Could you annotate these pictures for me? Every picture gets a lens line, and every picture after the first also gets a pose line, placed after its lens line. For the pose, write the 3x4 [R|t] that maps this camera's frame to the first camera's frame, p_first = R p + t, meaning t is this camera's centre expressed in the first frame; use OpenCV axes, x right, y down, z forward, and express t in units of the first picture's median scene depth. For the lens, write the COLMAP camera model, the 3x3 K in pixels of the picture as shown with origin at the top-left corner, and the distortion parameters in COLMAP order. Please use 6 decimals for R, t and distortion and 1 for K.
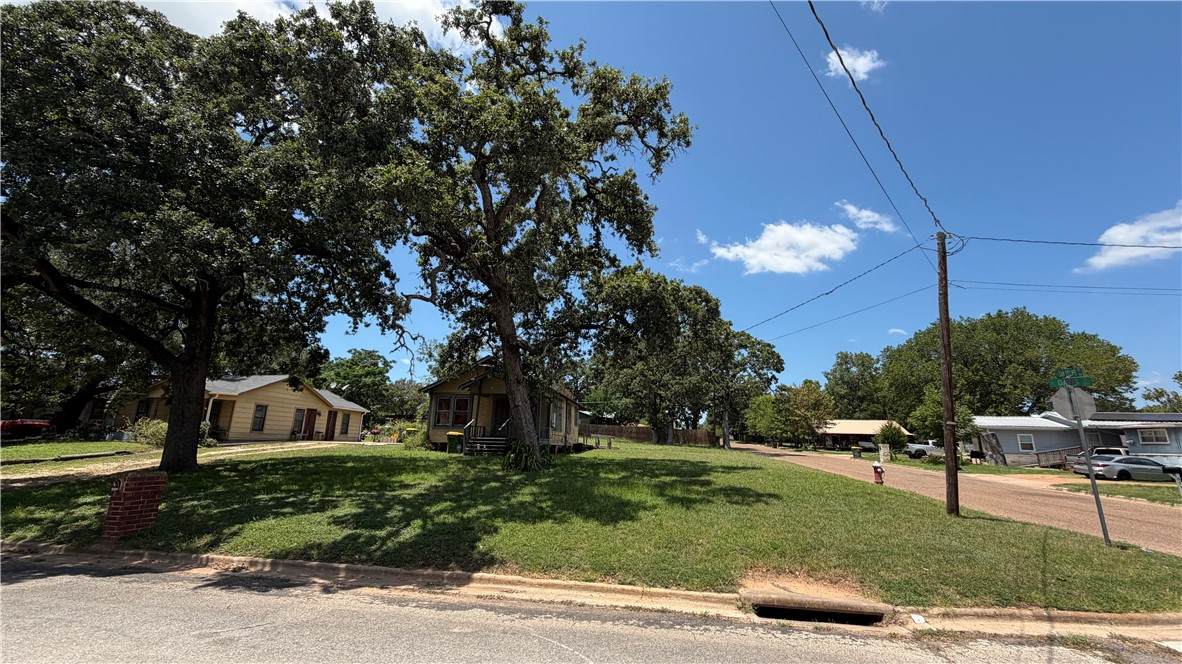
lens RADIAL K [[473.0, 0, 591.0], [0, 473.0, 332.0], [0, 0, 1]] dist [0.002903, 0.000461]
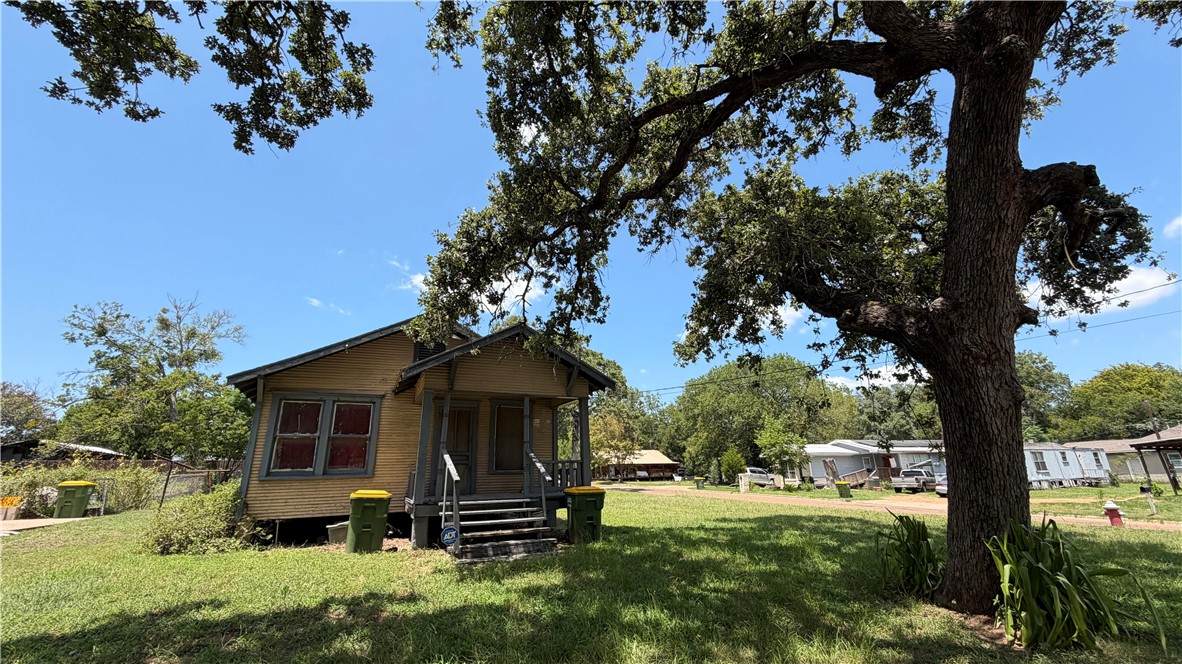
lens RADIAL K [[473.0, 0, 591.0], [0, 473.0, 332.0], [0, 0, 1]] dist [0.002903, 0.000461]
pose [[0.834931, 0.120653, 0.536967, -0.283044], [-0.084960, 0.992234, -0.090844, 0.083163], [-0.543757, 0.030227, 0.838698, 0.460104]]
